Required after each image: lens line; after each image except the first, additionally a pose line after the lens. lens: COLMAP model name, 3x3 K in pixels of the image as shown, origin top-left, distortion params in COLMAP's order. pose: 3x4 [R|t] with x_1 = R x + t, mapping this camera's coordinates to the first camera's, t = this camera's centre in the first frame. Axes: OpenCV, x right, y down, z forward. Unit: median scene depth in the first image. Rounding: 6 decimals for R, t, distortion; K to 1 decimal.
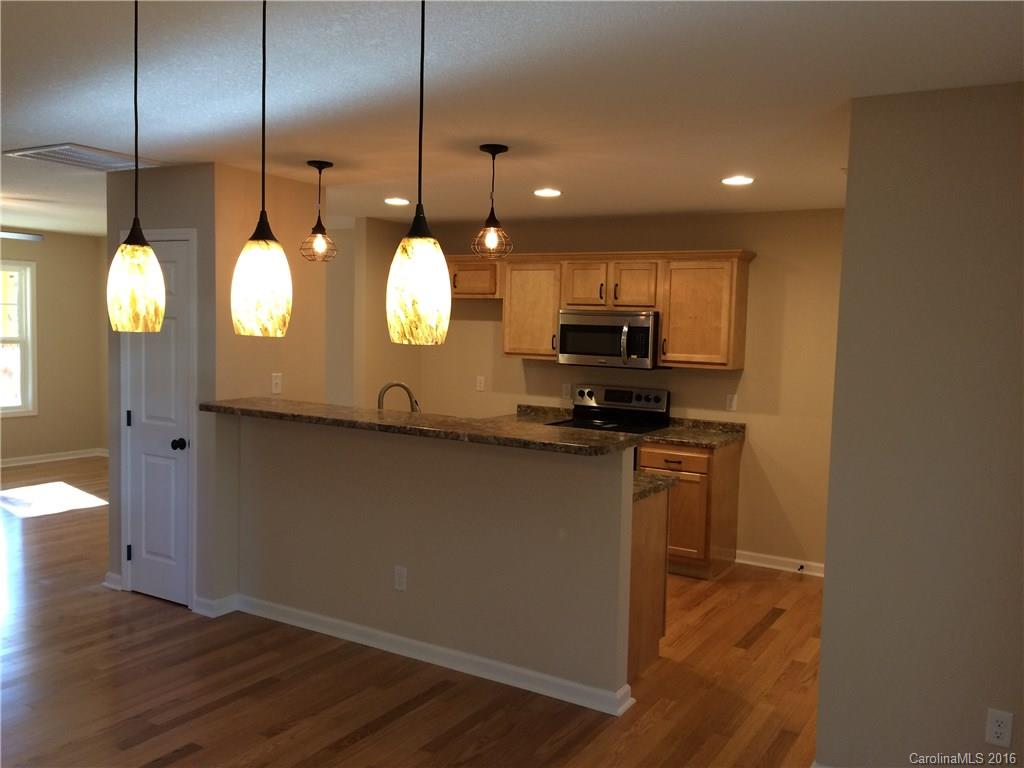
lens RADIAL K [[886.0, 0, 512.0], [0, 886.0, 384.0], [0, 0, 1]] dist [0.093667, -0.116035]
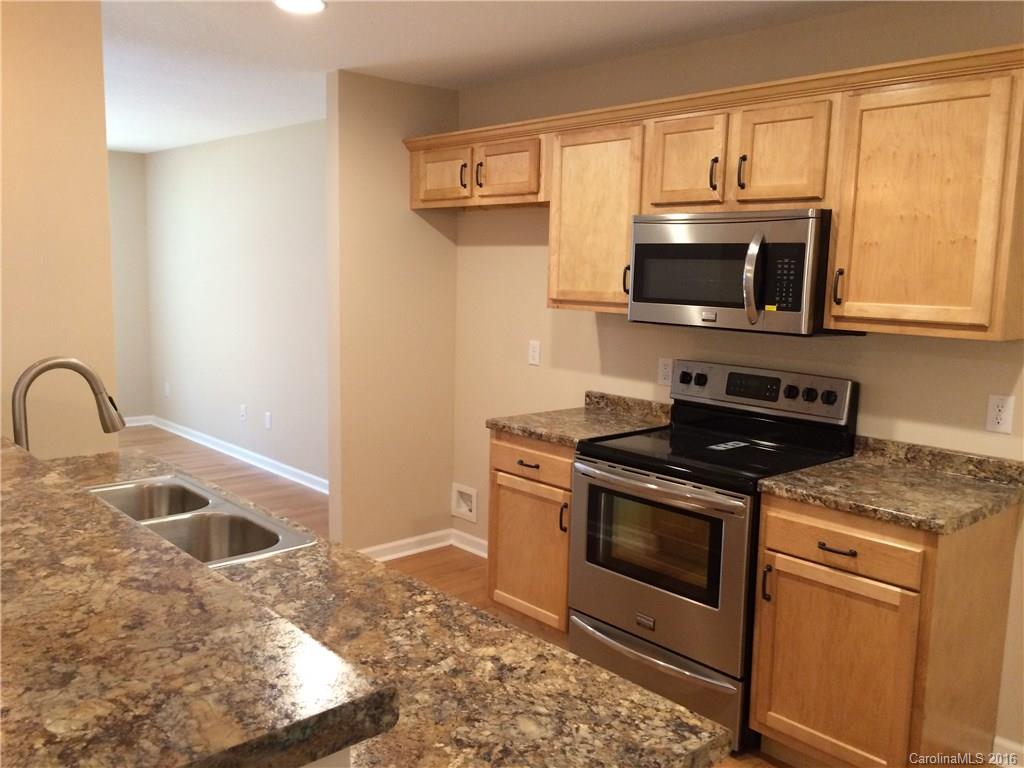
lens RADIAL K [[886.0, 0, 512.0], [0, 886.0, 384.0], [0, 0, 1]] dist [0.093667, -0.116035]
pose [[0.958329, 0.033242, -0.283726, 0.137628], [-0.018156, 0.998286, 0.055635, -0.014147], [0.285089, -0.048165, 0.957290, 0.492000]]
